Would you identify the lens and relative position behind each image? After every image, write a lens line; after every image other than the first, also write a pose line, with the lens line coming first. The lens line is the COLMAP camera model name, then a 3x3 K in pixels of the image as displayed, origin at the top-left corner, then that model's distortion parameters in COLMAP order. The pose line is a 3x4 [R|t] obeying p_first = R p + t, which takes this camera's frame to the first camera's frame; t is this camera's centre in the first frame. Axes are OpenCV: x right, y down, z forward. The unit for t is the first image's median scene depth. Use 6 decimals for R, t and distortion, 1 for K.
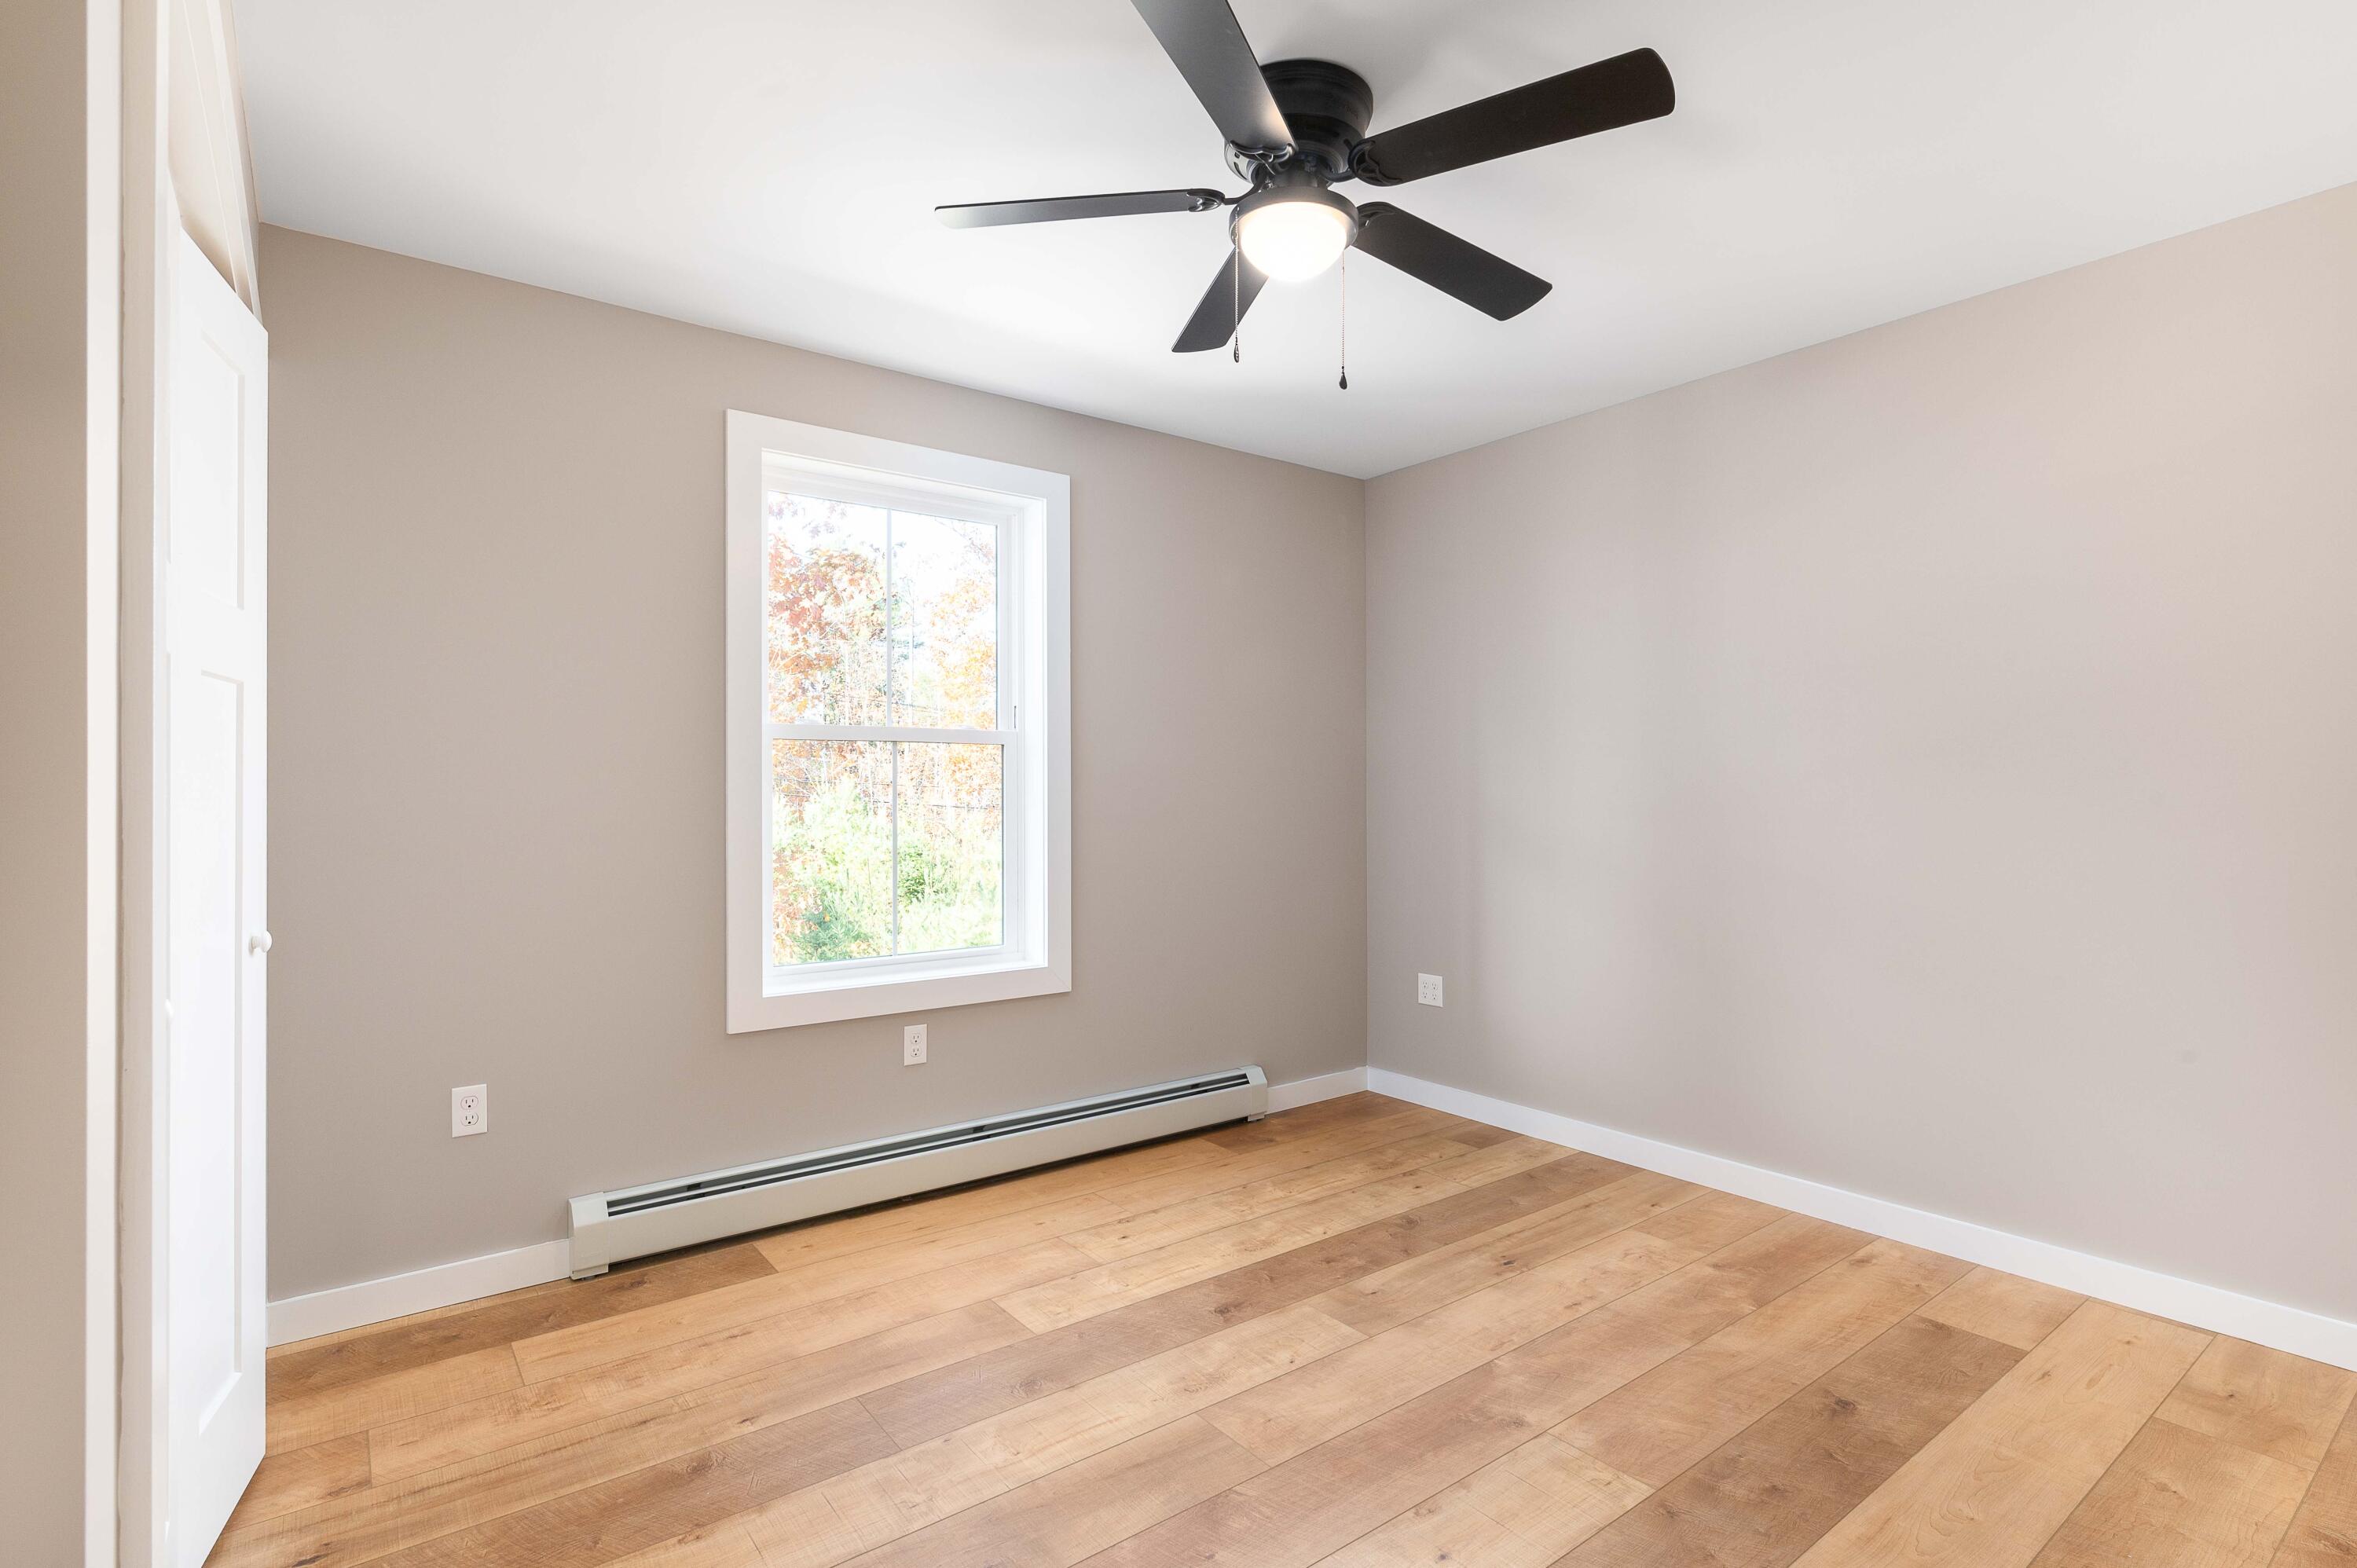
lens RADIAL K [[1135.7, 0, 1182.7], [0, 1135.7, 782.4], [0, 0, 1]] dist [-0.000595, -0.000317]
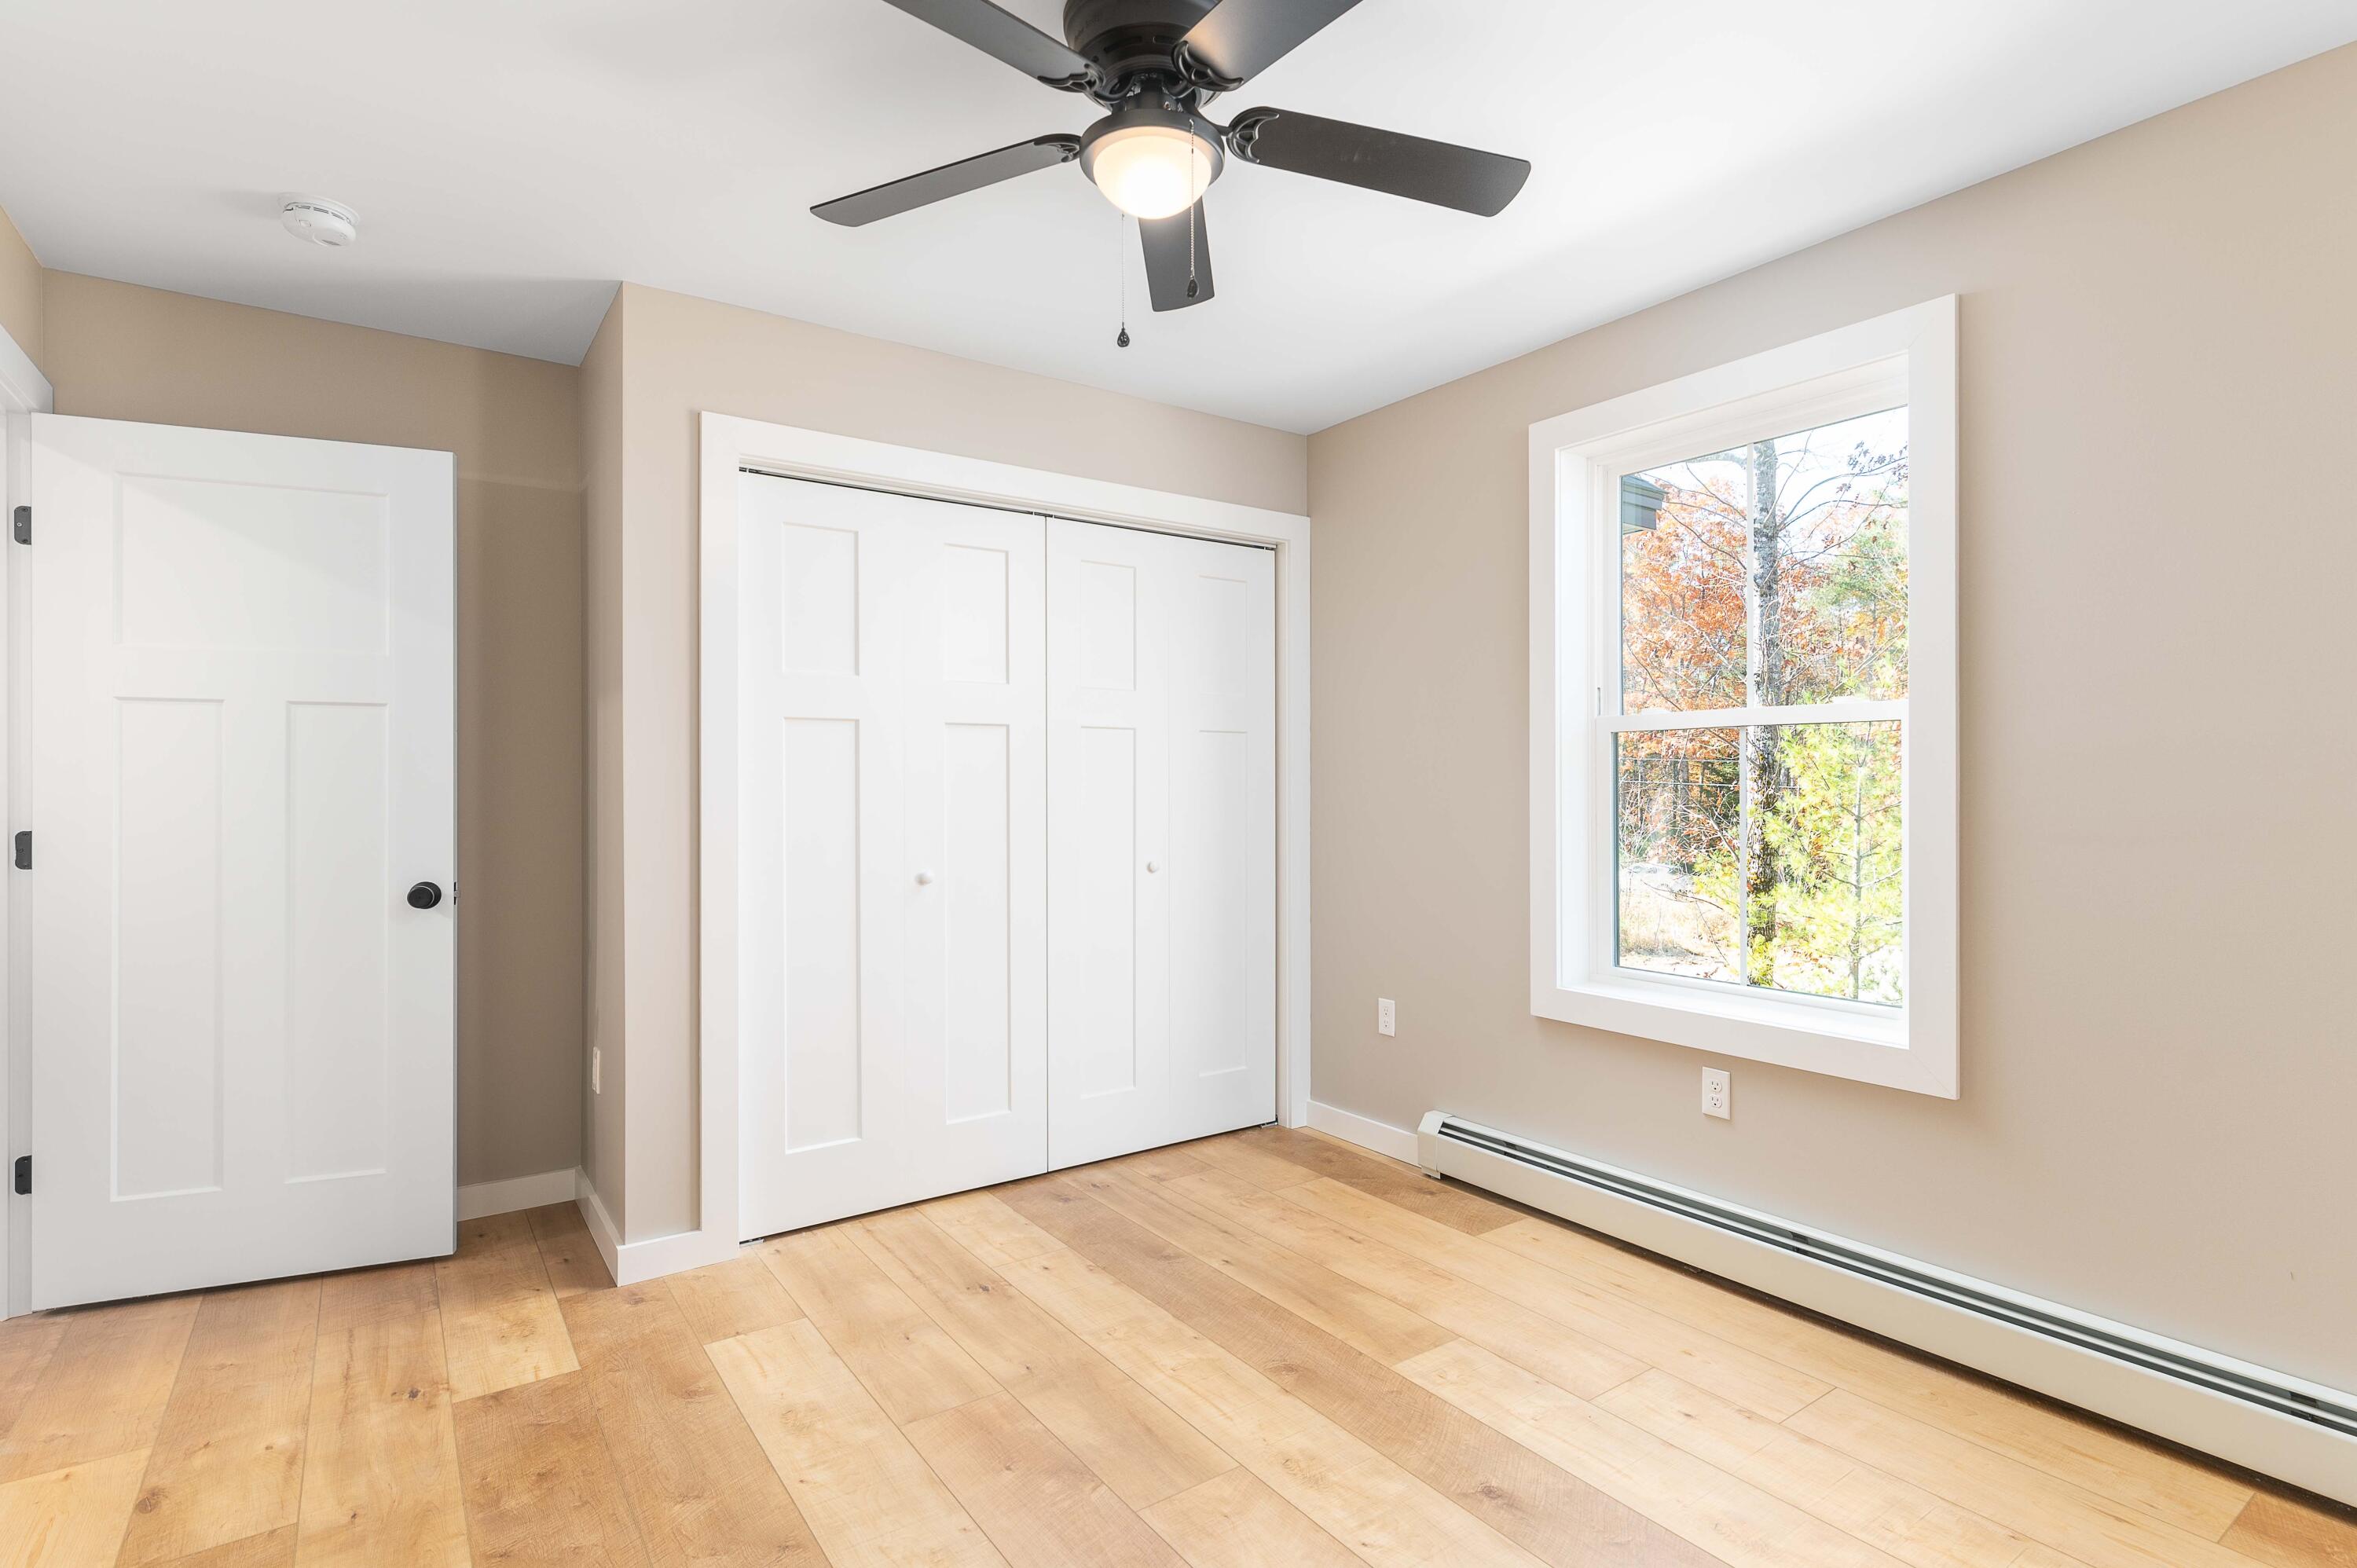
lens RADIAL K [[1135.7, 0, 1182.7], [0, 1135.7, 782.4], [0, 0, 1]] dist [-0.000595, -0.000317]
pose [[-0.032743, 0.001048, -0.999463, 0.765867], [0.007035, 0.999975, 0.000818, 0.002197], [0.999439, -0.007004, -0.032750, 0.814006]]
